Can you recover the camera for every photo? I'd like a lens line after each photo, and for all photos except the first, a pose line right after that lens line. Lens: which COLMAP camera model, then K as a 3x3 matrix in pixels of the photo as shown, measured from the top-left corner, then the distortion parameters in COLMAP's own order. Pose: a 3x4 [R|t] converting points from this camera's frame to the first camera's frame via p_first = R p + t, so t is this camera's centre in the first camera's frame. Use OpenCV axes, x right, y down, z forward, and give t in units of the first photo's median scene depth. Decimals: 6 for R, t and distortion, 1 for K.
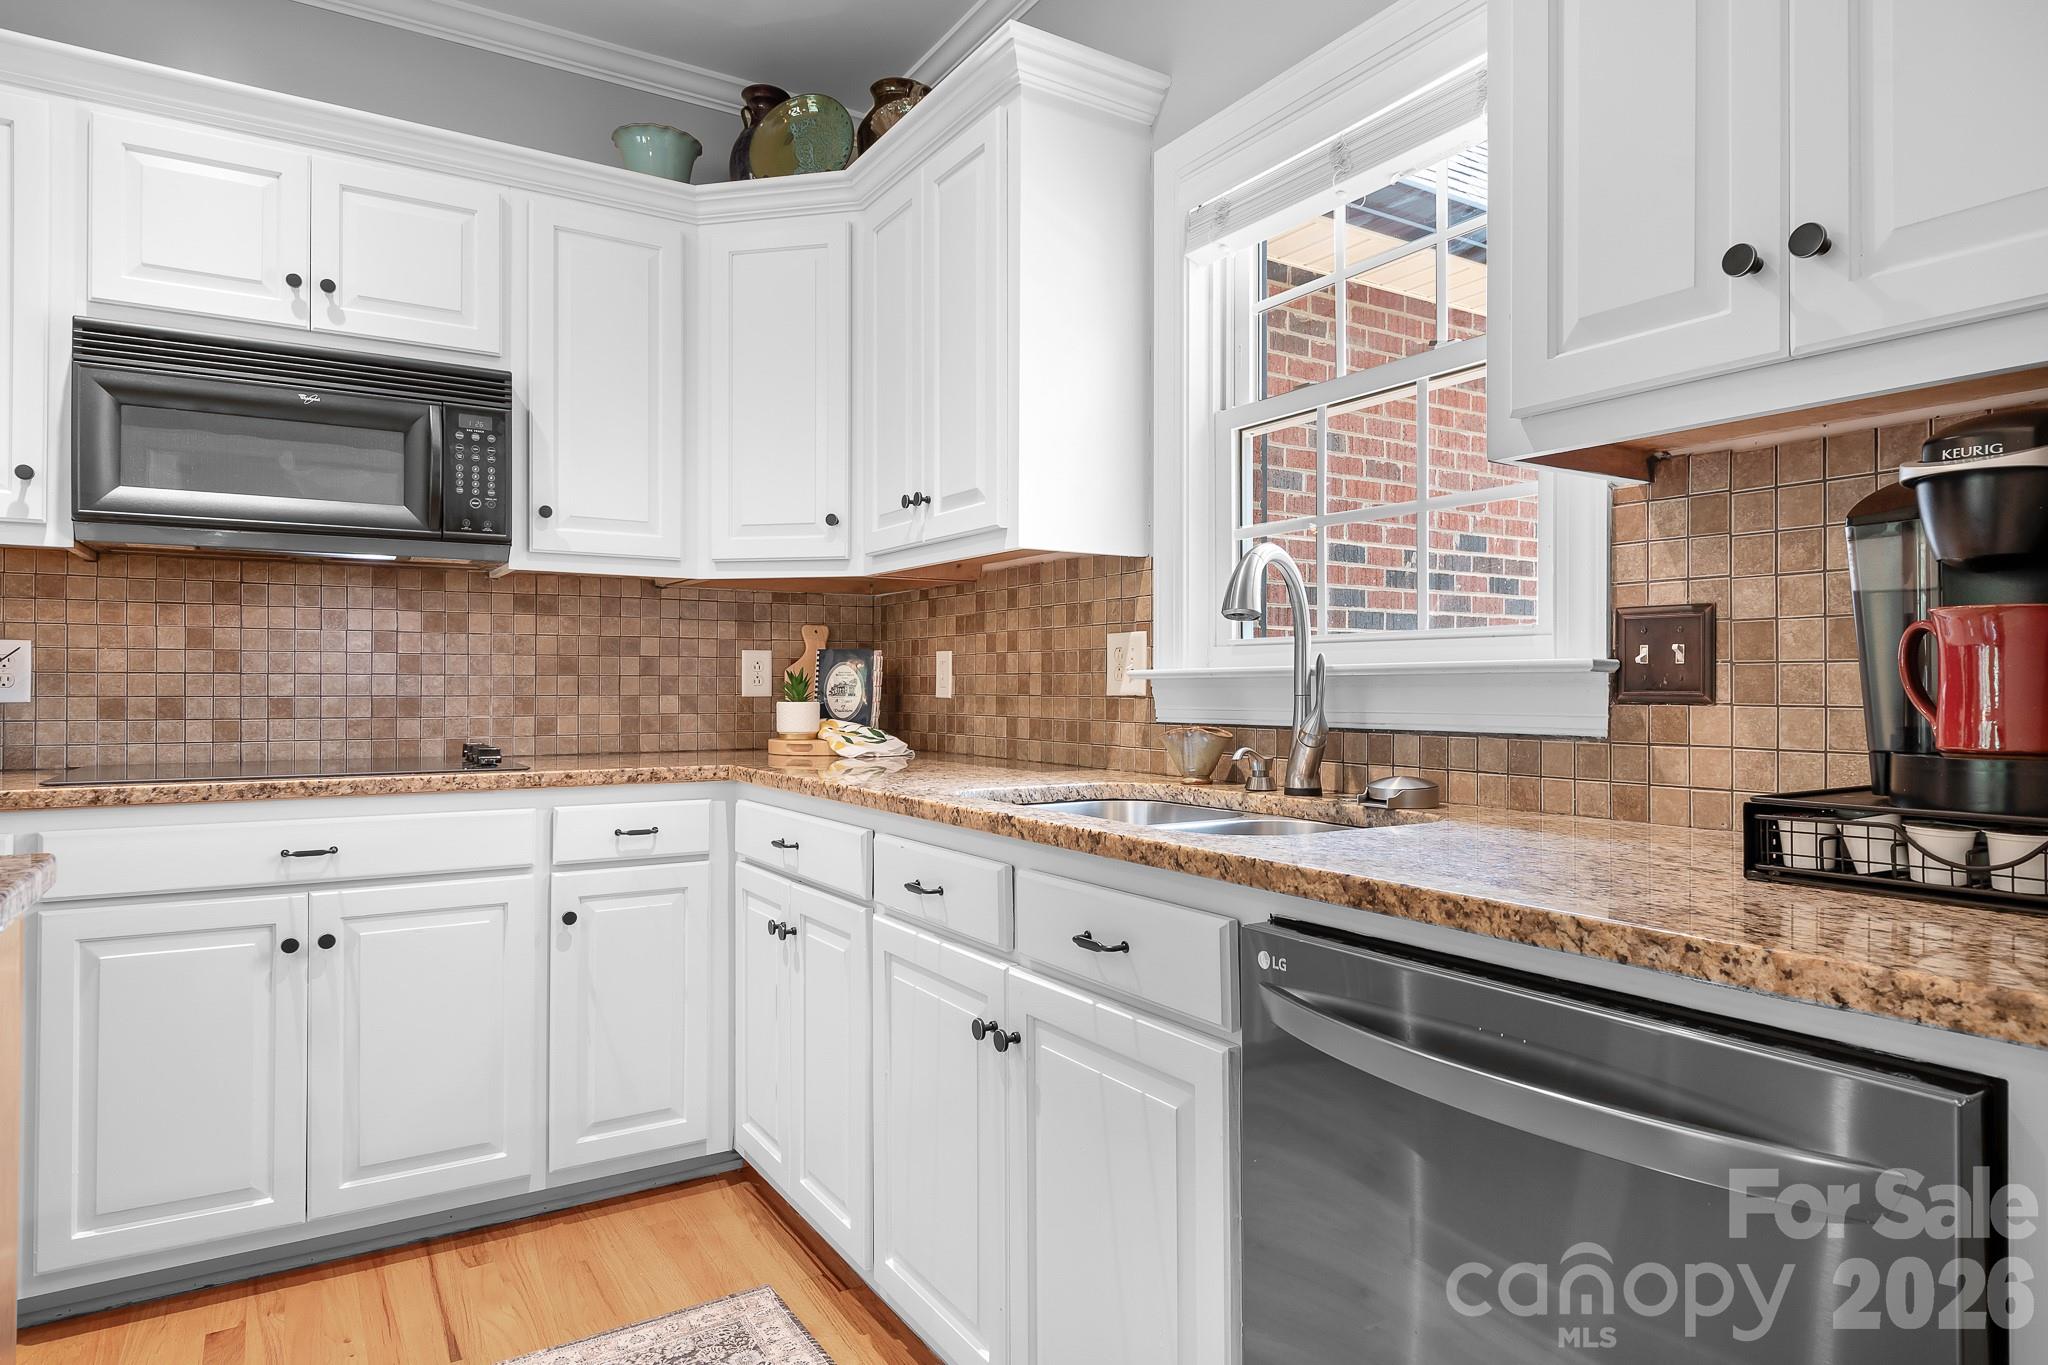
lens RADIAL K [[1217.6, 0, 1028.0], [0, 1217.6, 674.8], [0, 0, 1]] dist [0.000421, -0.002622]
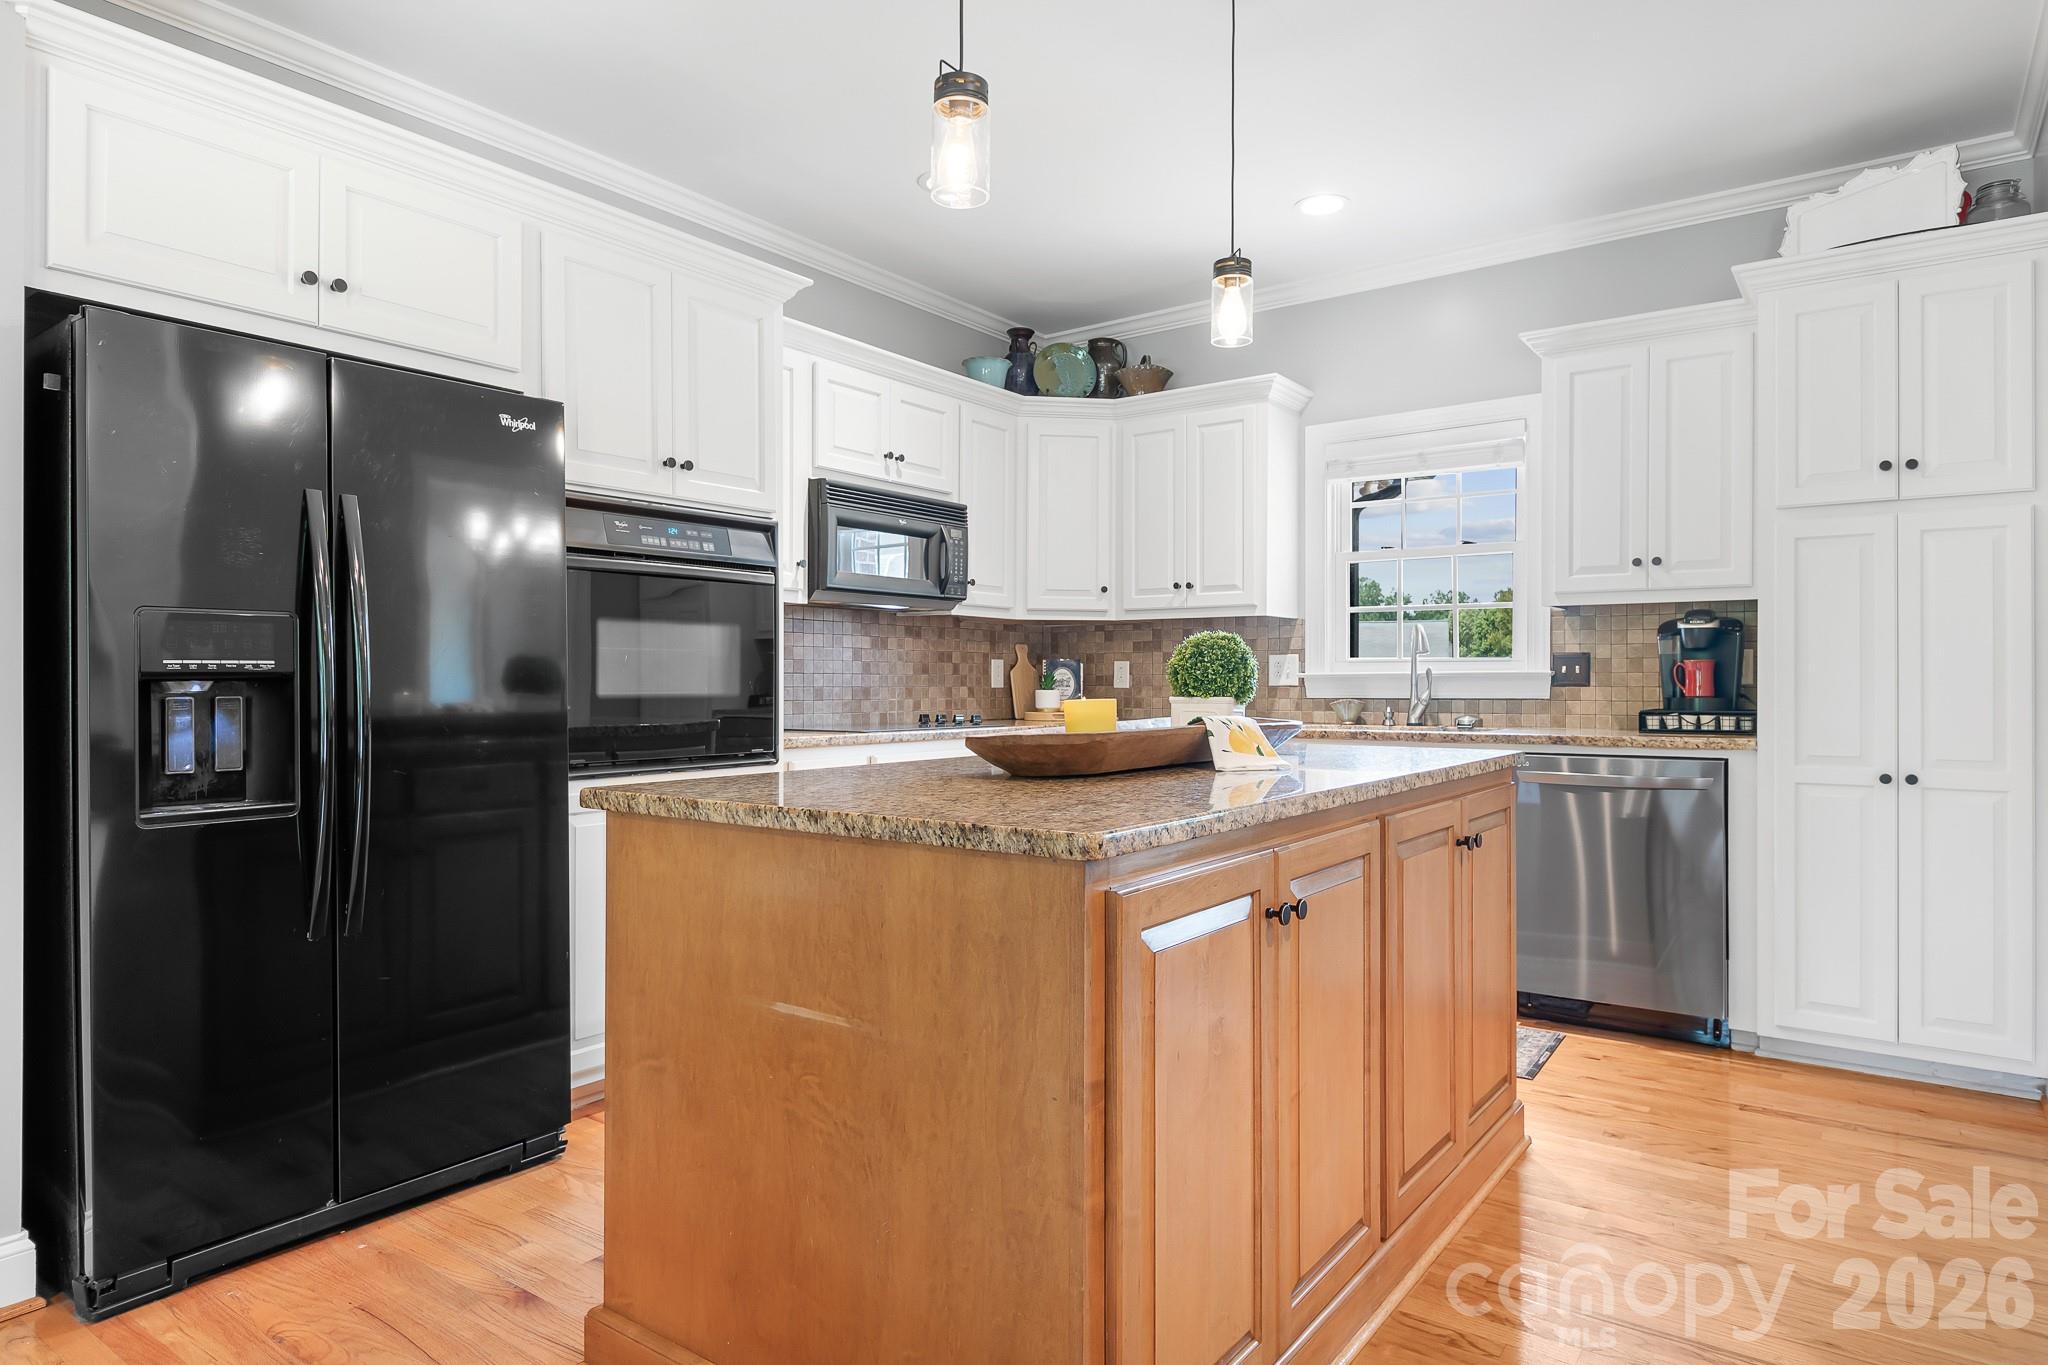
lens RADIAL K [[1217.6, 0, 1026.1], [0, 1217.6, 684.4], [0, 0, 1]] dist [0.000421, -0.002622]
pose [[0.929068, -0.001392, 0.369907, -1.092934], [-0.002688, 0.999941, 0.010515, -0.005181], [-0.369900, -0.010764, 0.929009, -0.757726]]
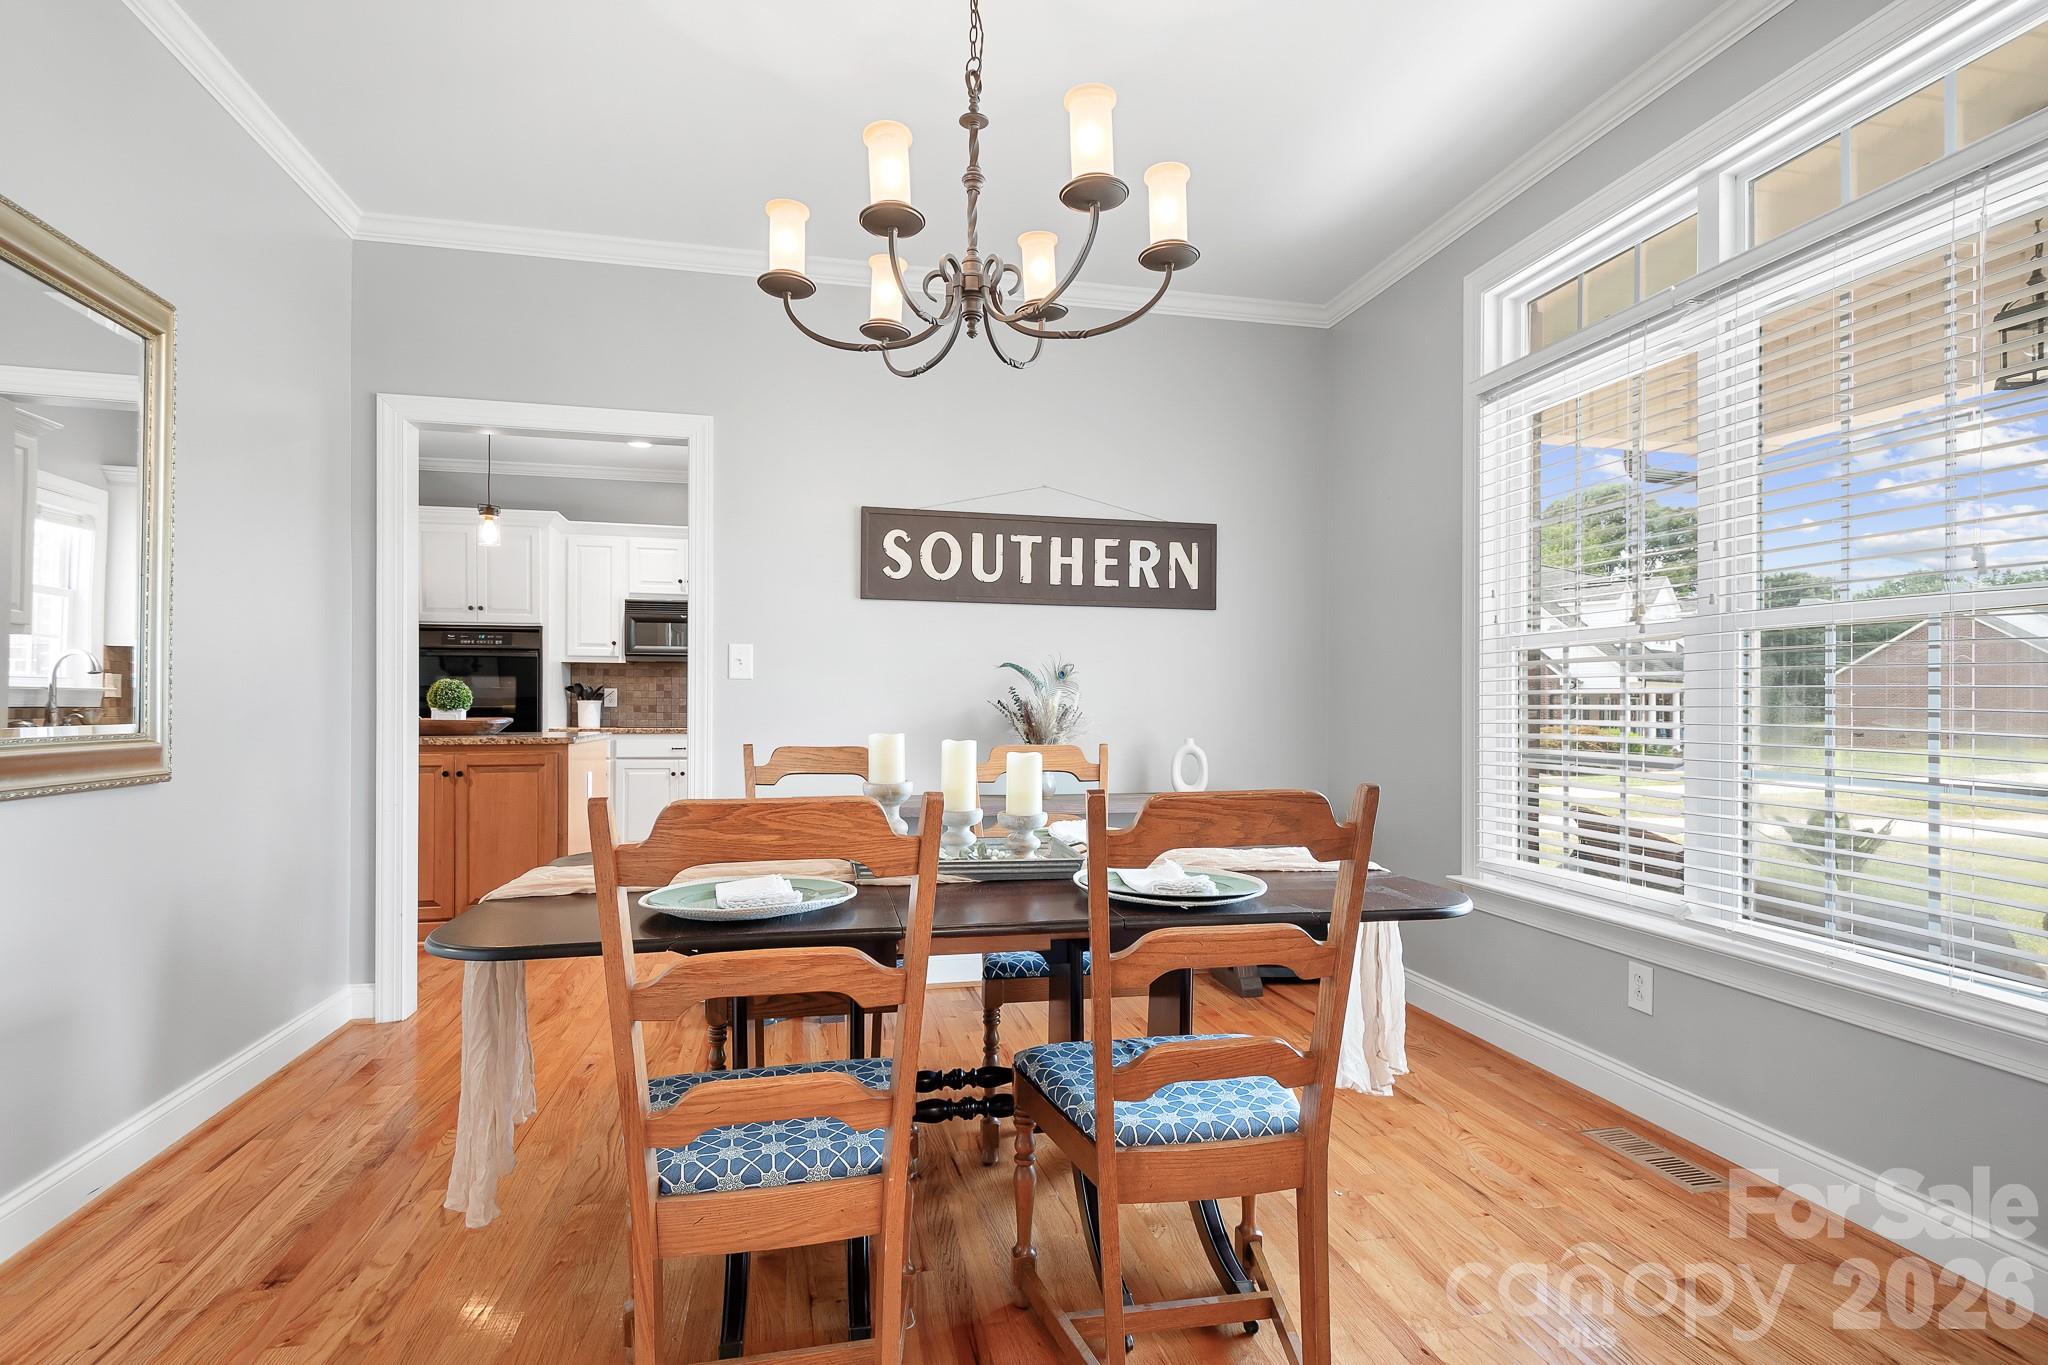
lens RADIAL K [[1025.1, 0, 1021.7], [0, 1025.1, 690.0], [0, 0, 1]] dist [-0.001708, 0.000032]
pose [[0.943600, -0.003186, -0.331072, 1.240093], [0.004389, 0.999986, 0.002885, -0.028872], [0.331058, -0.004175, 0.943601, -1.377652]]
